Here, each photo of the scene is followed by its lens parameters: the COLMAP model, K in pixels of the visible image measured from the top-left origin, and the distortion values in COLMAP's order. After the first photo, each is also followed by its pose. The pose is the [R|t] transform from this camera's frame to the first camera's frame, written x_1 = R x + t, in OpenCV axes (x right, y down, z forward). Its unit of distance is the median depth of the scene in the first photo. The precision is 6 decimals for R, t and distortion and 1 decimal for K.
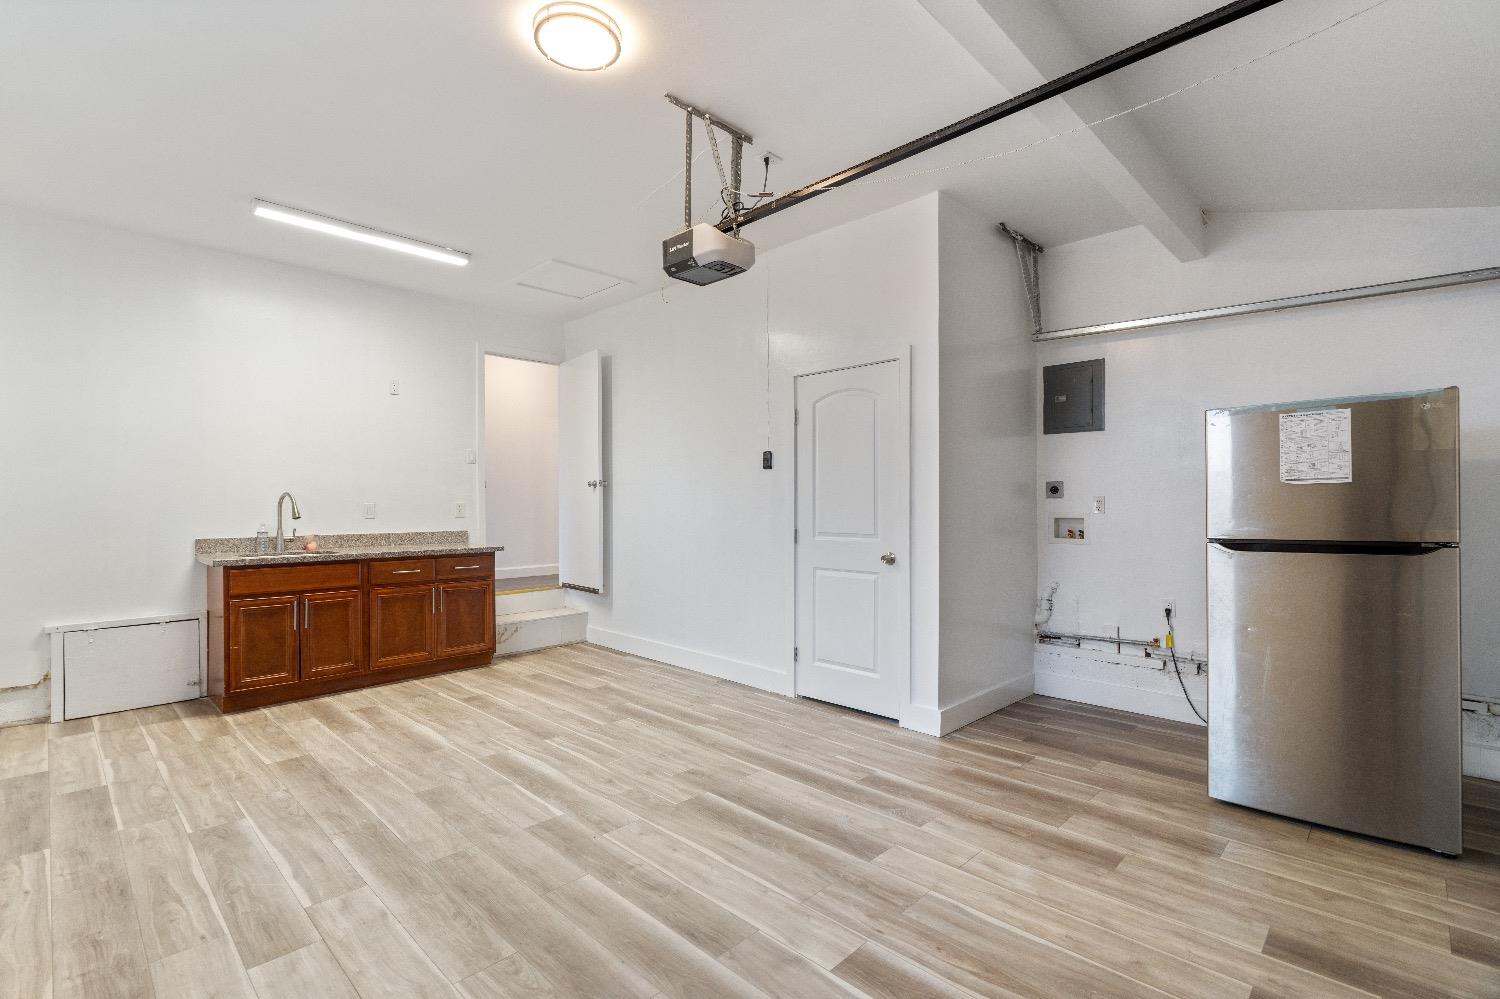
lens RADIAL K [[678.9, 0, 749.5], [0, 678.9, 499.1], [0, 0, 1]] dist [-0.005573, 0.002377]
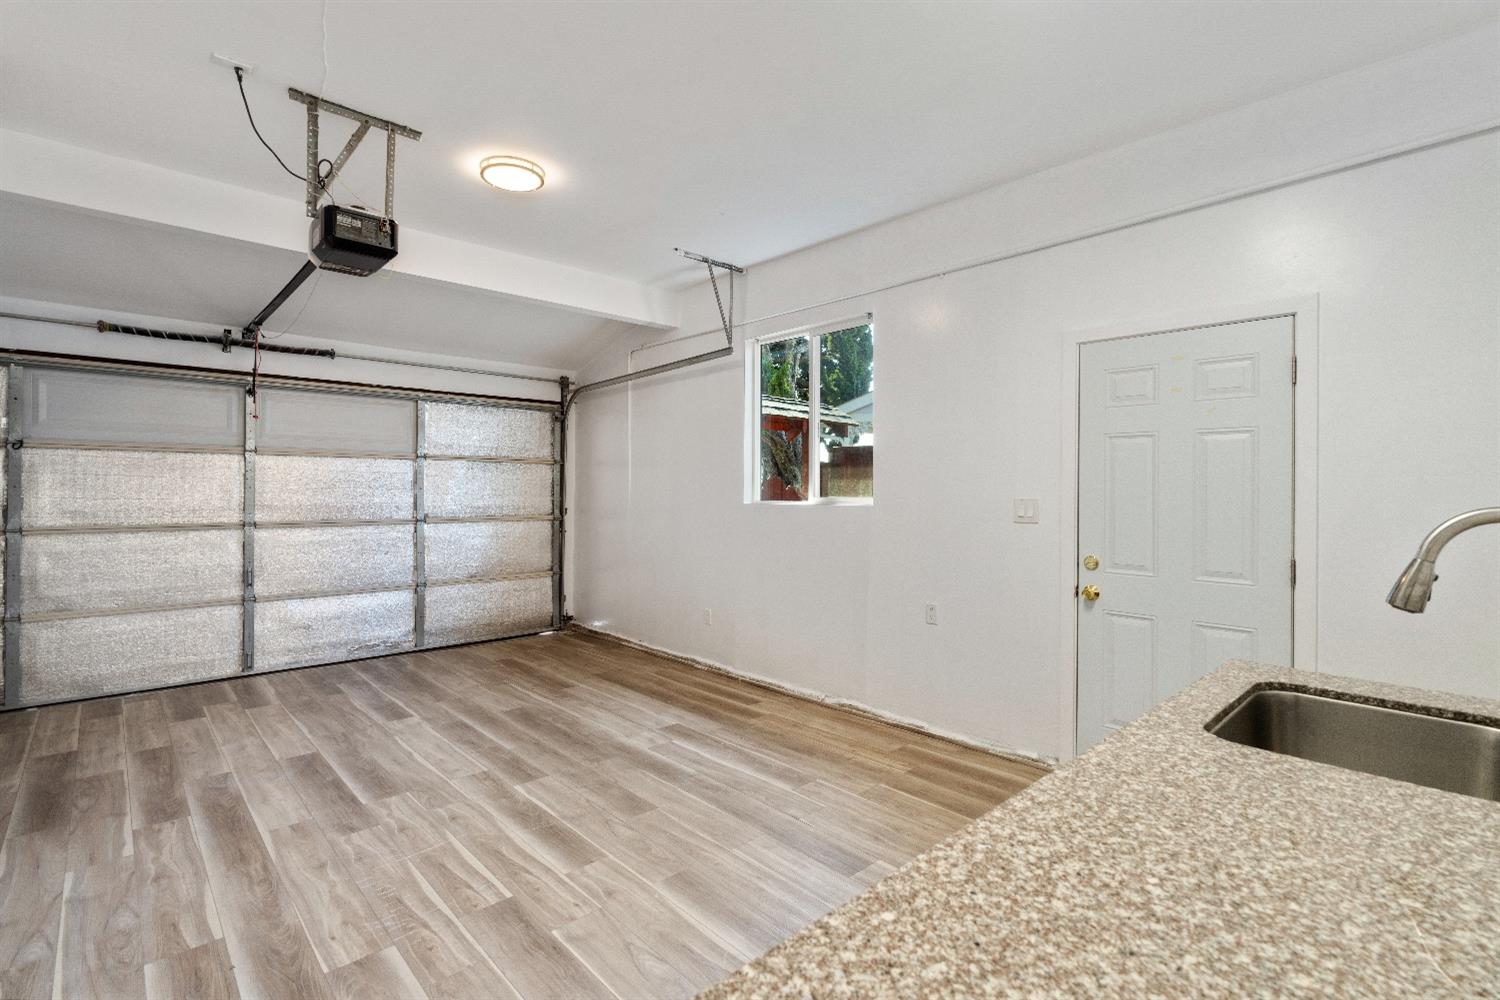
lens RADIAL K [[678.9, 0, 750.3], [0, 678.9, 496.6], [0, 0, 1]] dist [-0.005573, 0.002377]
pose [[-0.998854, -0.006766, 0.047382, -0.748443], [-0.006715, 0.999977, 0.001228, -0.021569], [-0.047390, 0.000909, -0.998876, 2.198909]]
